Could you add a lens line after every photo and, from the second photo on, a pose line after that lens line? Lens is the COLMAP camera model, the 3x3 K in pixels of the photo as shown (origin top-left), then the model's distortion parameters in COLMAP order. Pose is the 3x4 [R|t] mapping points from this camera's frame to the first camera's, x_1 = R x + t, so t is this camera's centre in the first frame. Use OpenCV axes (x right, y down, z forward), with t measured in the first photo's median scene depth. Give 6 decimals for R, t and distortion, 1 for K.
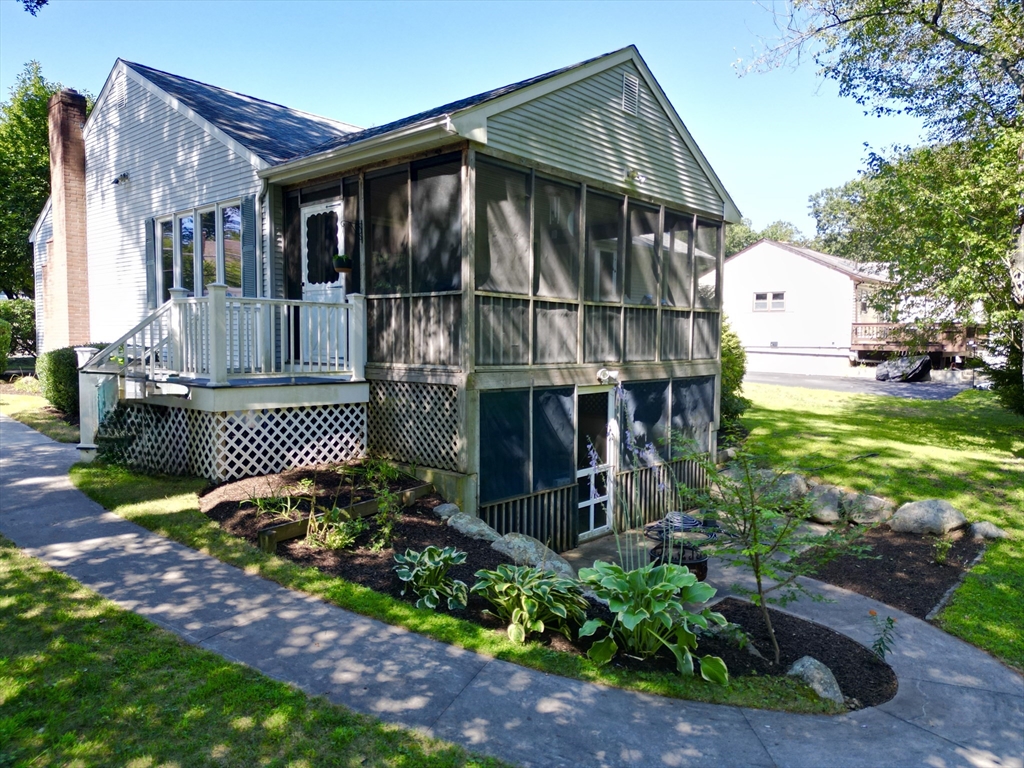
lens RADIAL K [[711.5, 0, 509.2], [0, 711.5, 383.9], [0, 0, 1]] dist [0.062992, -0.050347]
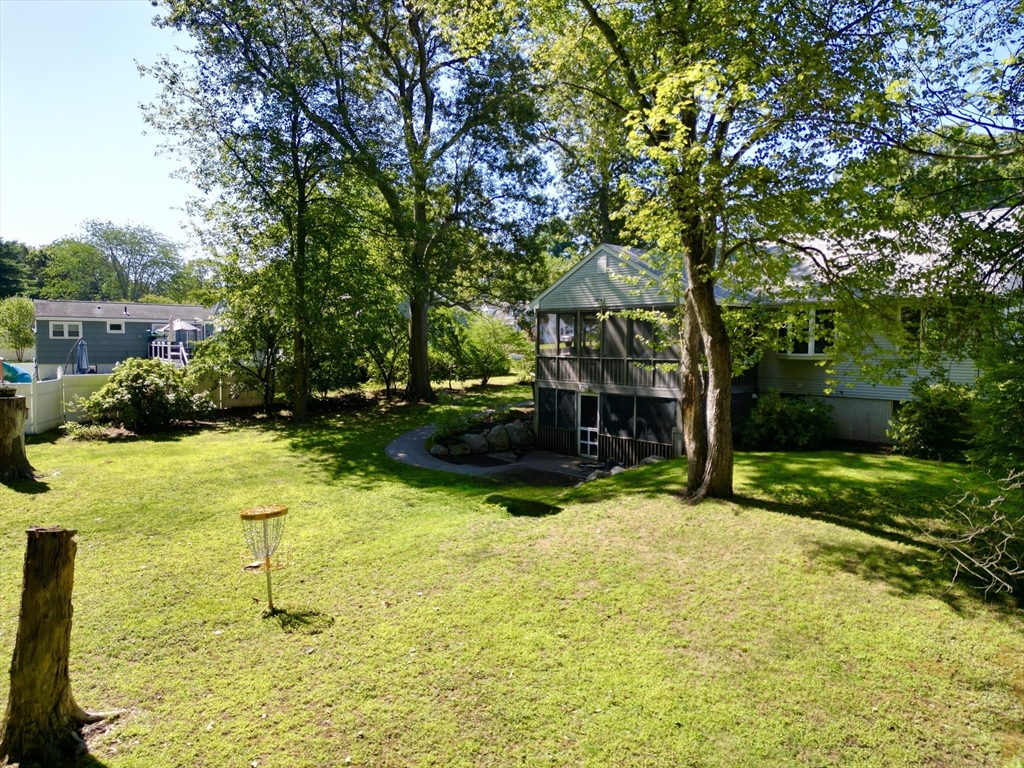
lens RADIAL K [[711.5, 0, 505.1], [0, 711.5, 383.7], [0, 0, 1]] dist [0.062992, -0.050347]
pose [[-0.160751, 0.047419, -0.985855, 2.610328], [-0.068993, 0.995862, 0.059150, -0.153812], [0.984581, 0.077526, -0.156815, 1.163364]]
